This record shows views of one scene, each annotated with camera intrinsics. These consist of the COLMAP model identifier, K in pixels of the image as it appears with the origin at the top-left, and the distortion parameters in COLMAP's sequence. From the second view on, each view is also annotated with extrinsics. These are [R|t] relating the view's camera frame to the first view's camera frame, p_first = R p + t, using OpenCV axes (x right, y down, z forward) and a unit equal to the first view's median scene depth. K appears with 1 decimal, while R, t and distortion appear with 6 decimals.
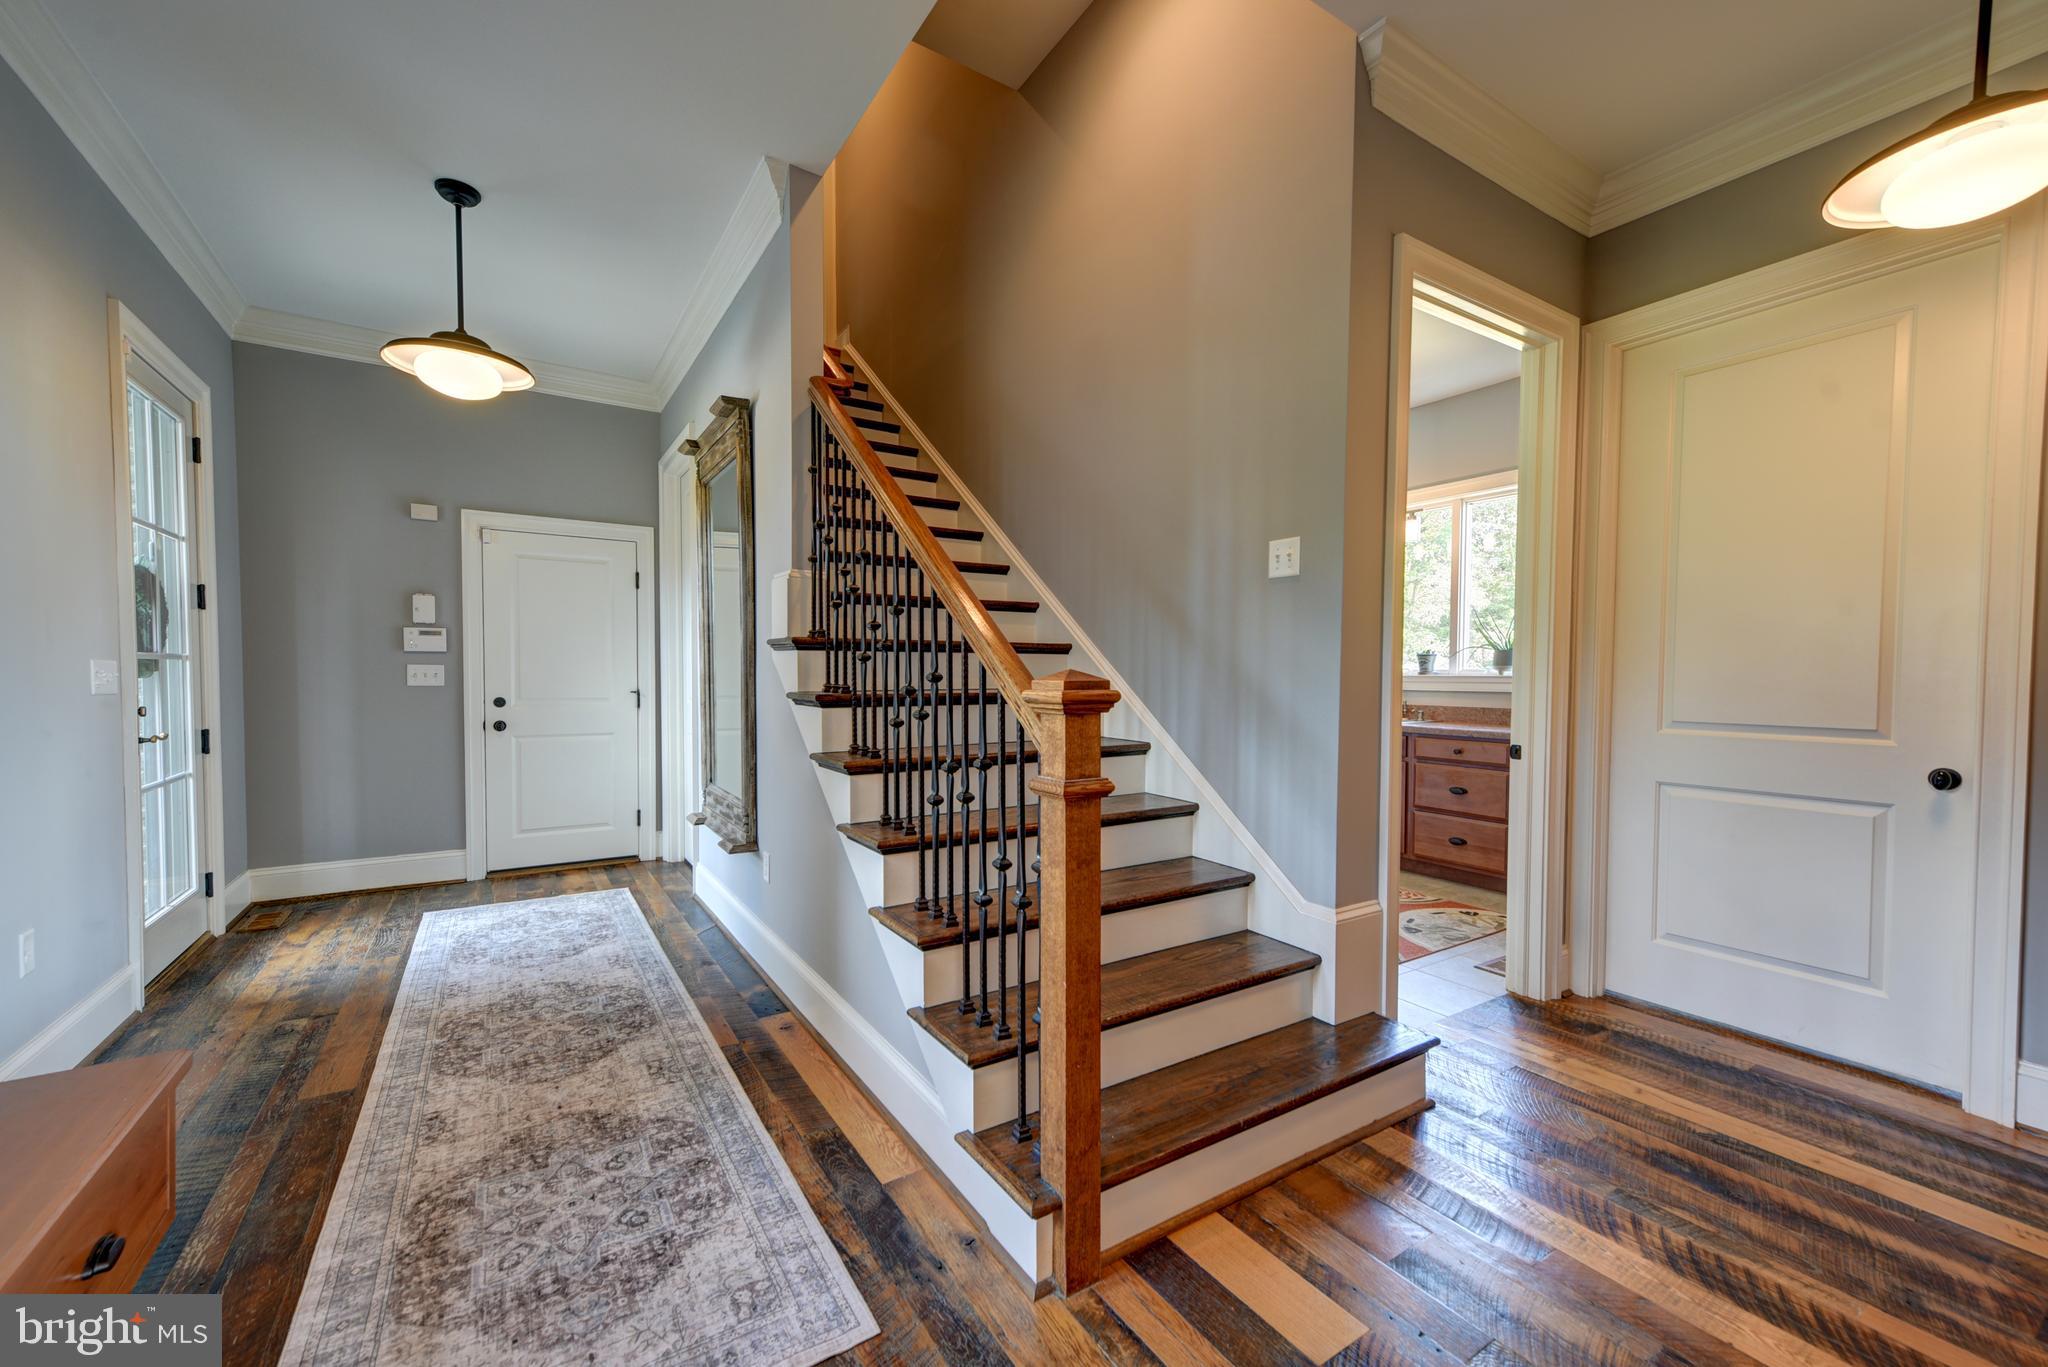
lens RADIAL K [[813.4, 0, 1041.7], [0, 813.4, 679.0], [0, 0, 1]] dist [0.001949, 0.000140]
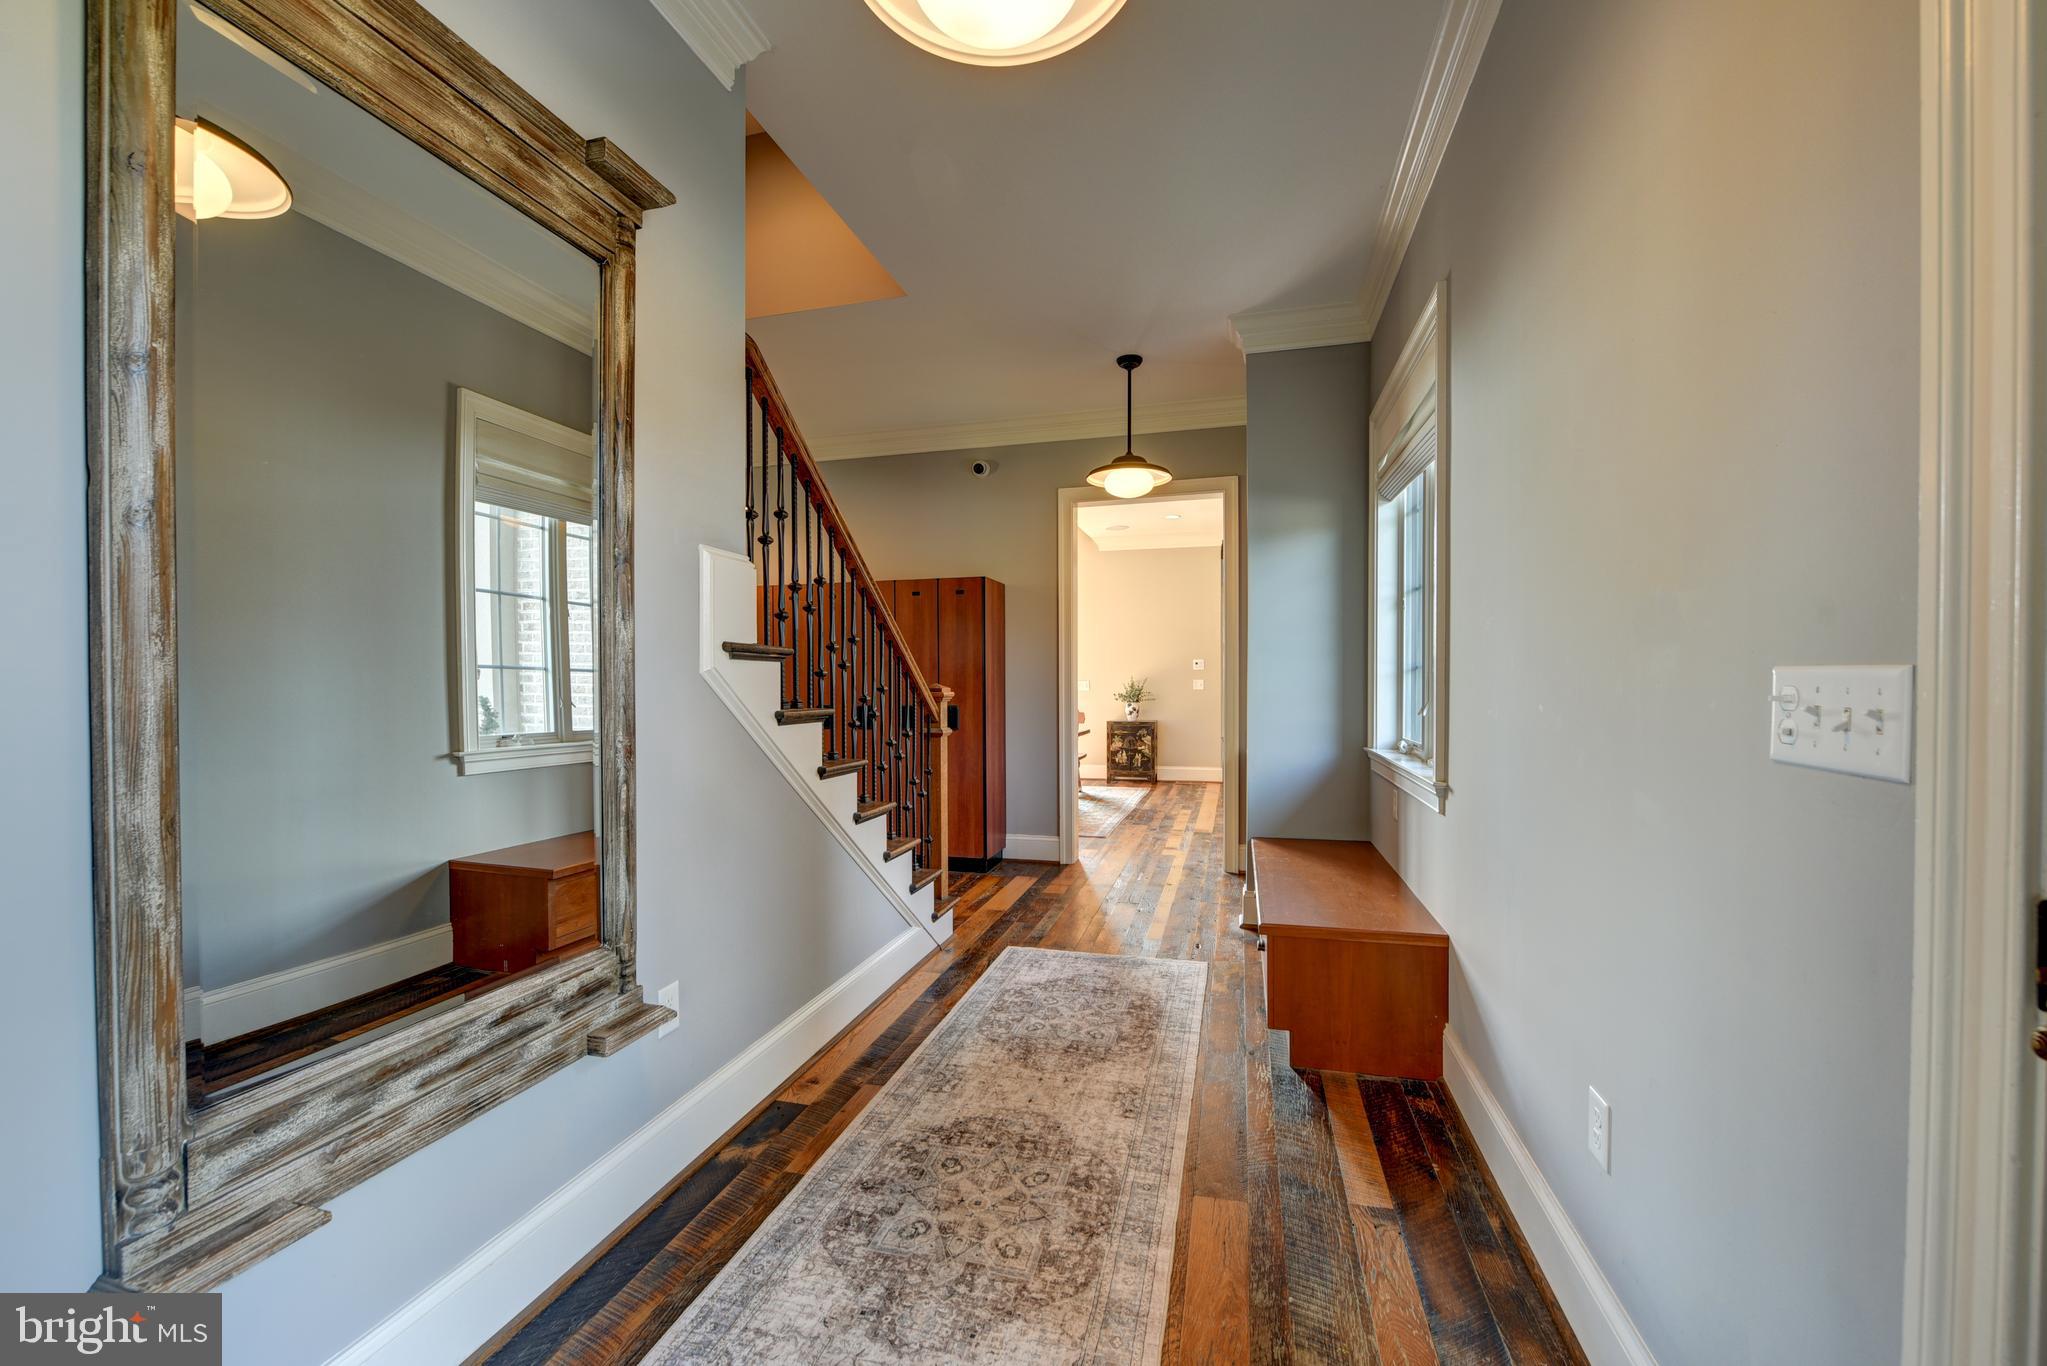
lens RADIAL K [[813.0, 0, 1028.0], [0, 813.0, 686.2], [0, 0, 1]] dist [0.001949, 0.000140]
pose [[-0.666848, -0.008364, 0.745147, -1.341964], [0.004863, 0.999867, 0.015574, -0.025386], [-0.745178, 0.014009, -0.666718, 1.669842]]
